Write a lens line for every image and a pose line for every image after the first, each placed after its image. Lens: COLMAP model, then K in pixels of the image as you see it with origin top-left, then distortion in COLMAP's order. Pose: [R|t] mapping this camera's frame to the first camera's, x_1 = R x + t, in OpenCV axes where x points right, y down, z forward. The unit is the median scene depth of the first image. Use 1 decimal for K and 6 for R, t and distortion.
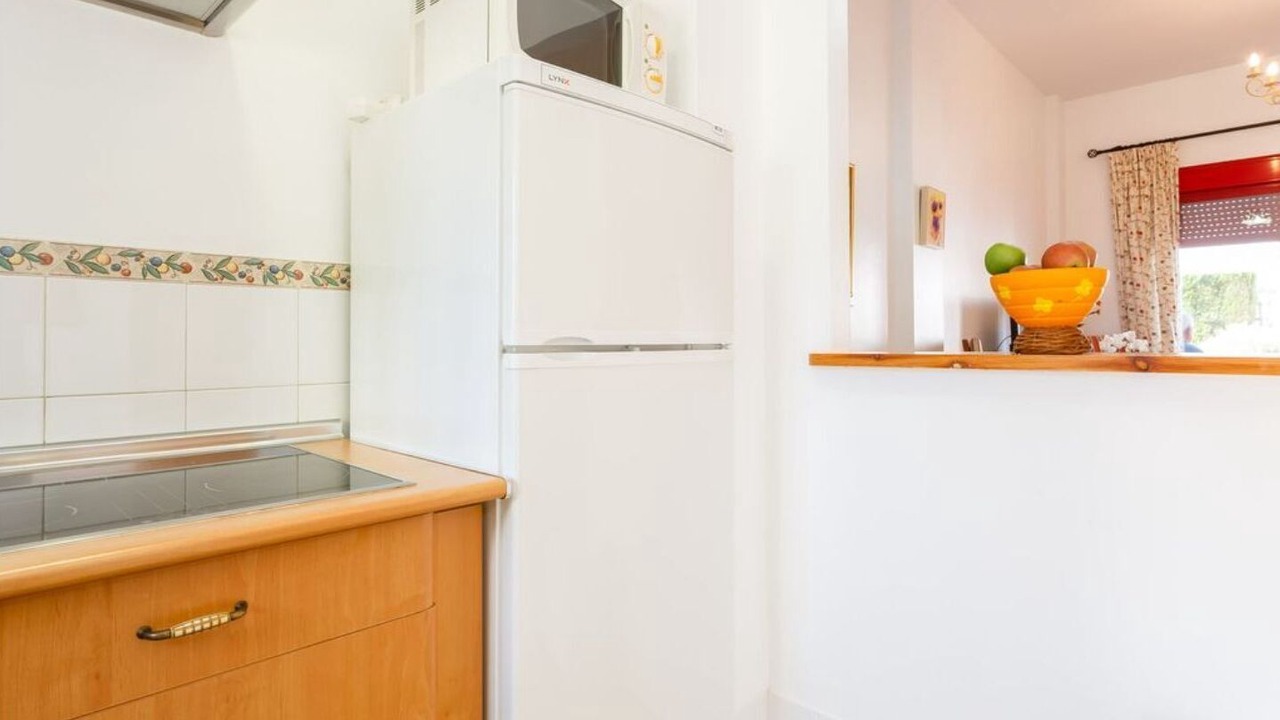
lens RADIAL K [[681.6, 0, 641.4], [0, 681.6, 352.6], [0, 0, 1]] dist [-0.000669, -0.000494]
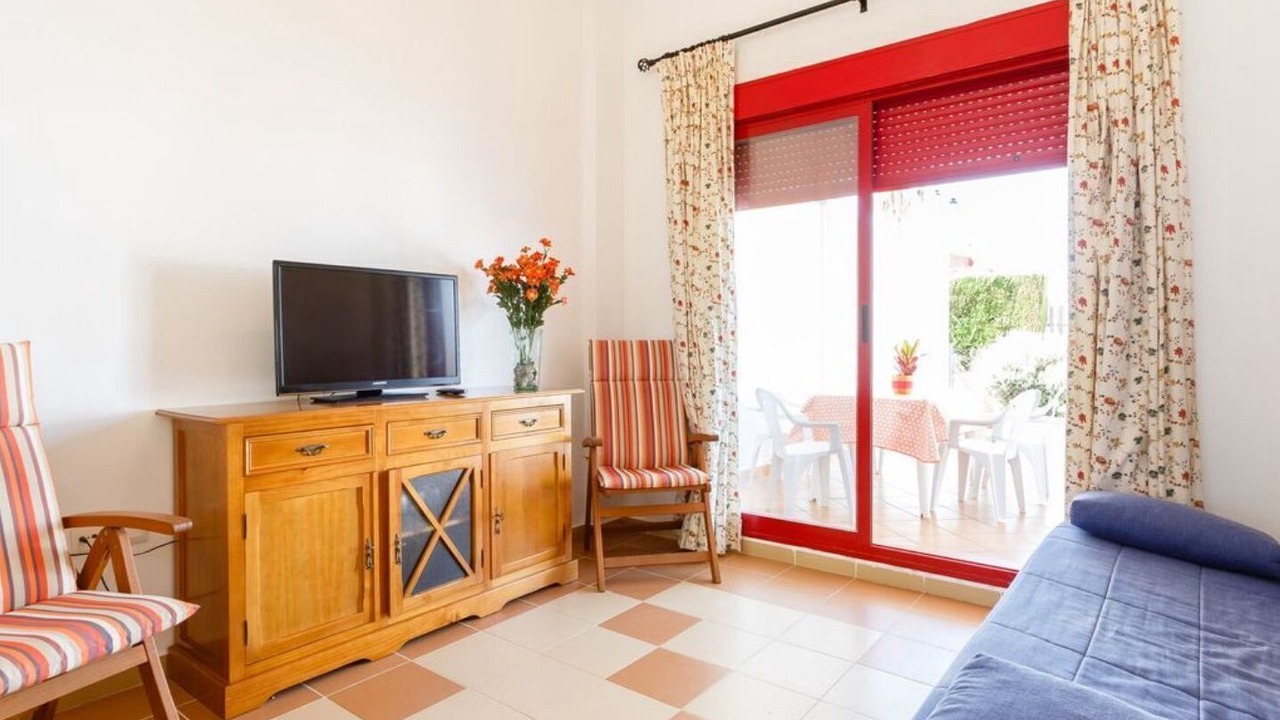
lens RADIAL K [[694.1, 0, 640.0], [0, 694.1, 360.0], [0, 0, 1]] dist [0.003370, 0.000379]
pose [[0.991604, 0.006412, 0.129154, 0.604071], [-0.007411, 0.999946, 0.007258, -0.010655], [-0.129100, -0.008154, 0.991598, 0.346490]]
